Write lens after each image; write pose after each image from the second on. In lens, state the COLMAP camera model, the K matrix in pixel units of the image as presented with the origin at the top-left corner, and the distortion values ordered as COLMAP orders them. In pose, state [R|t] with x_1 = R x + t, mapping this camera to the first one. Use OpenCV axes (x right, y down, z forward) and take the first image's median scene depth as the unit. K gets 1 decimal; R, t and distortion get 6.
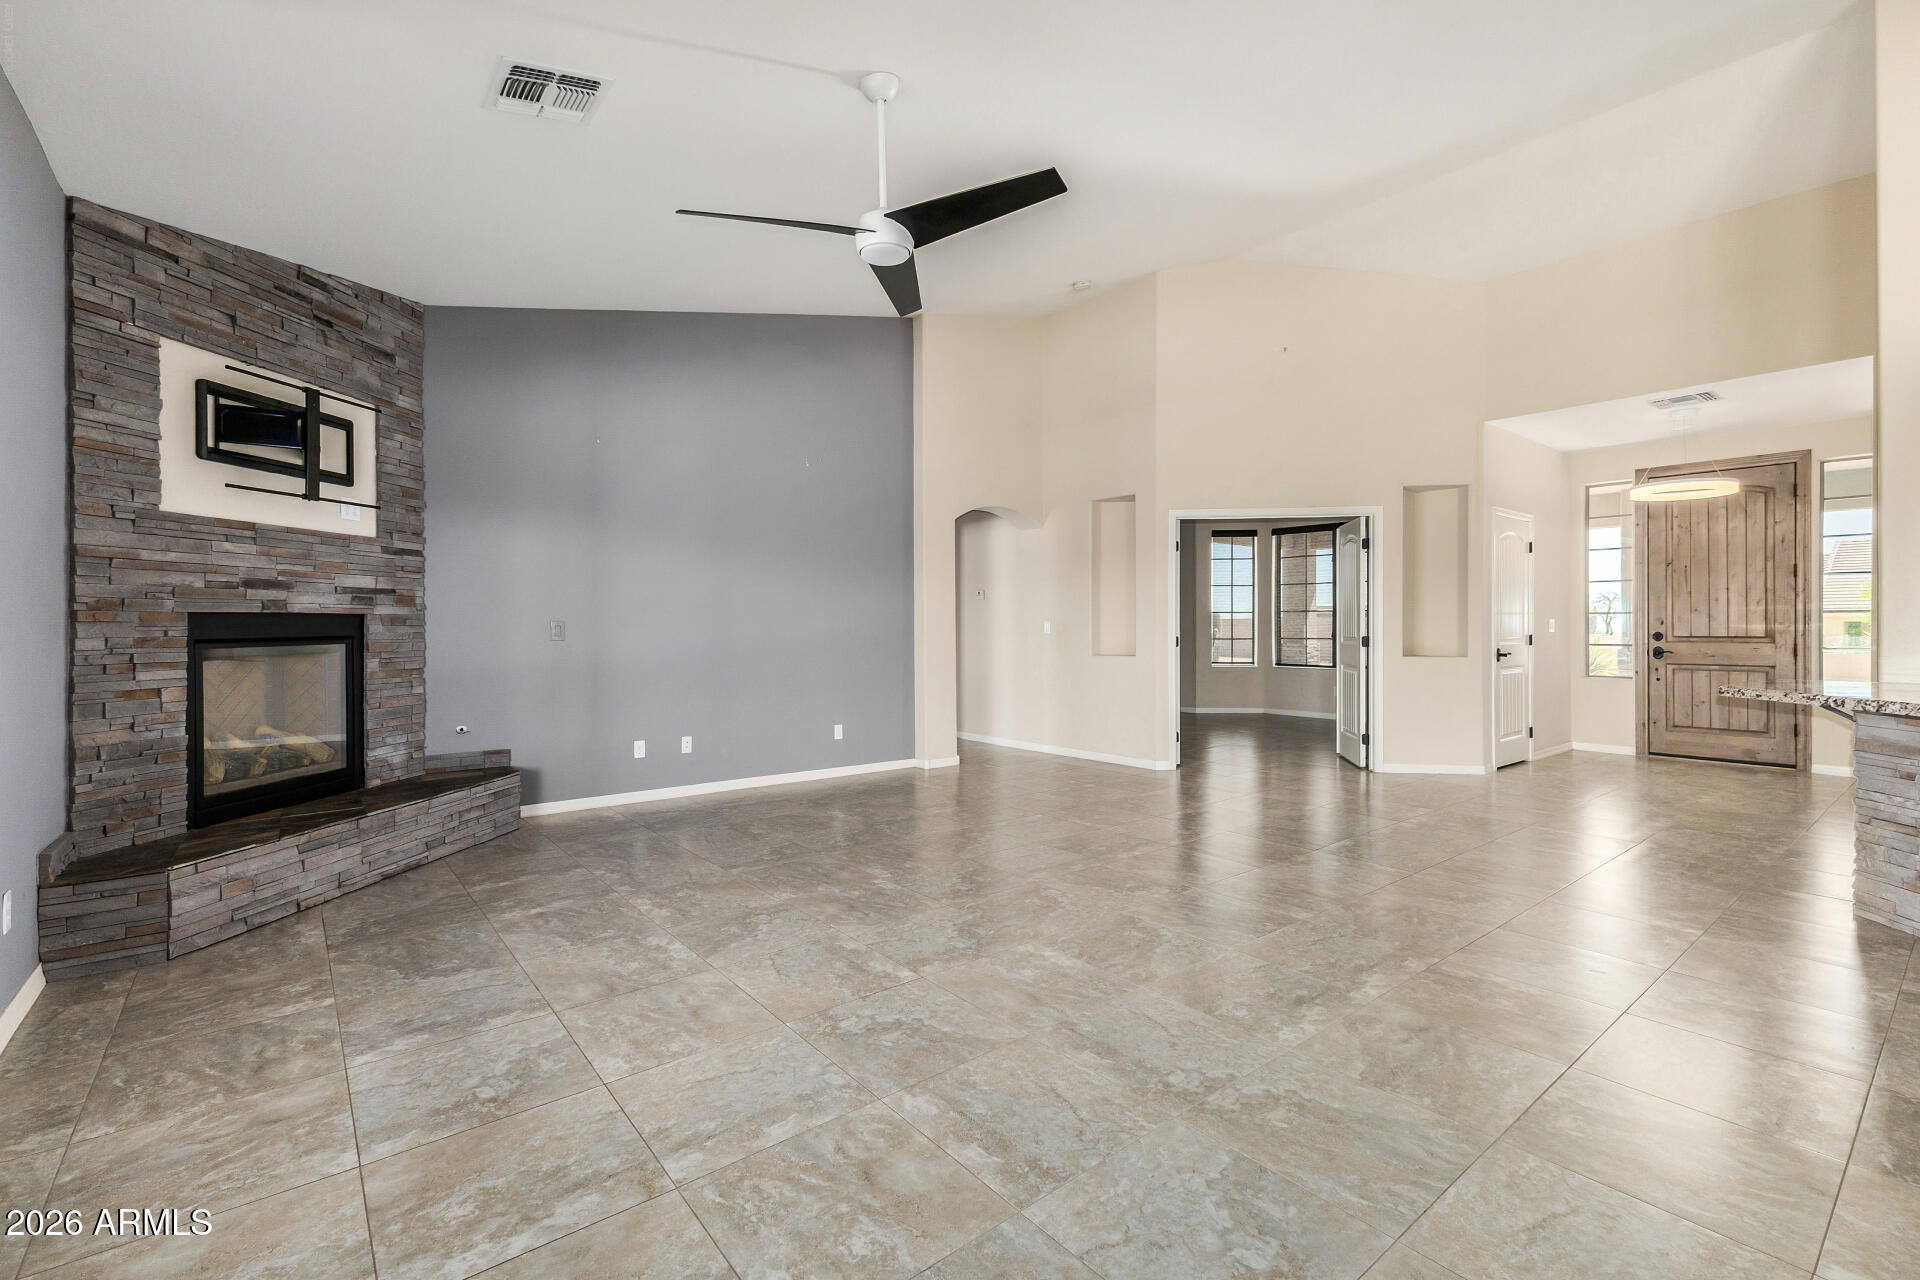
lens RADIAL K [[837.6, 0, 968.2], [0, 837.6, 628.3], [0, 0, 1]] dist [0.016594, -0.005403]
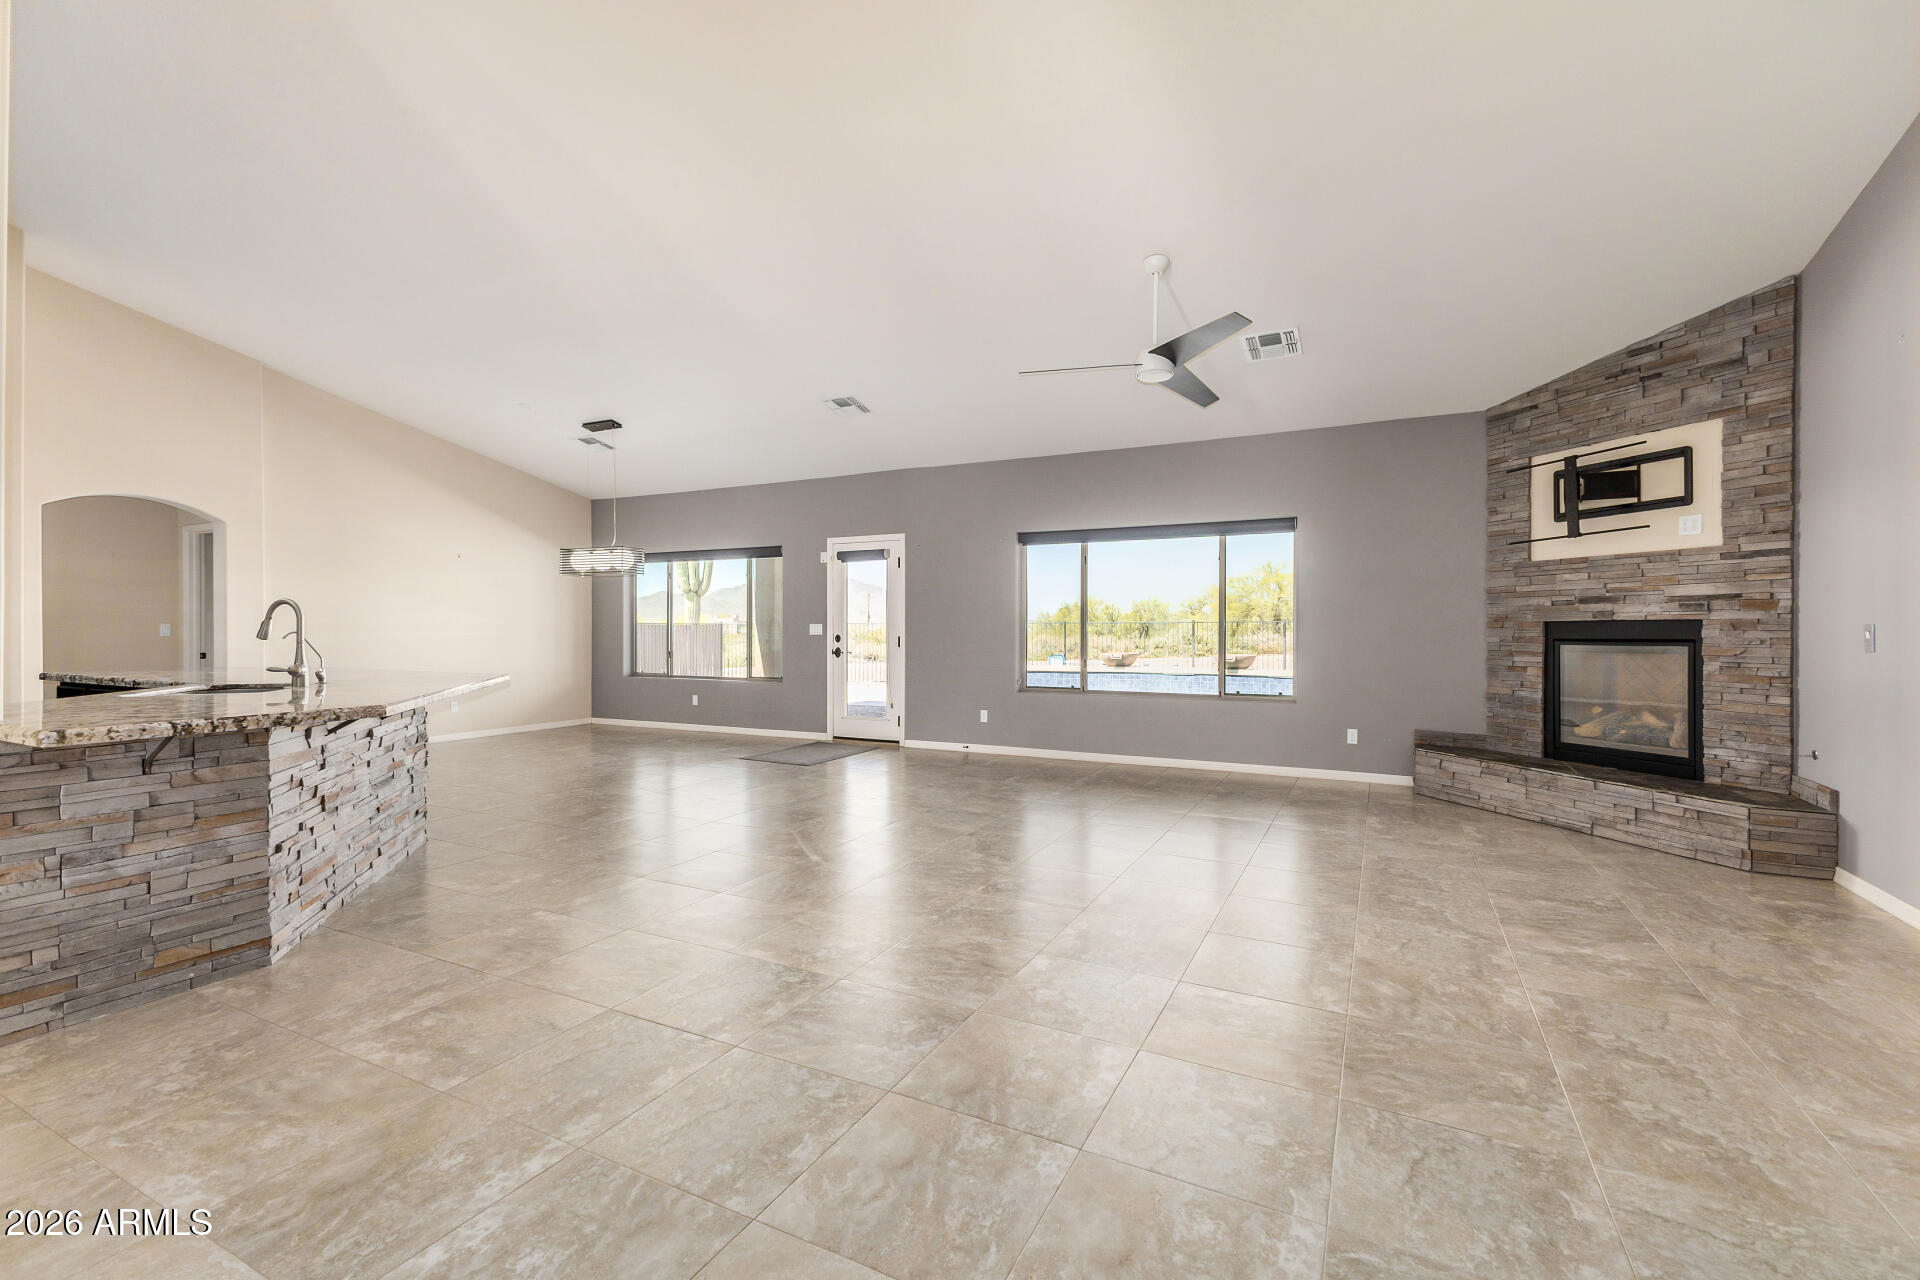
lens RADIAL K [[837.3, 0, 960.0], [0, 837.3, 640.0], [0, 0, 1]] dist [-0.000567, -0.000092]
pose [[-0.917936, 0.005477, -0.396690, 0.559618], [-0.001855, 0.999835, 0.018097, -0.008026], [0.396723, 0.017348, -0.917774, 1.558989]]
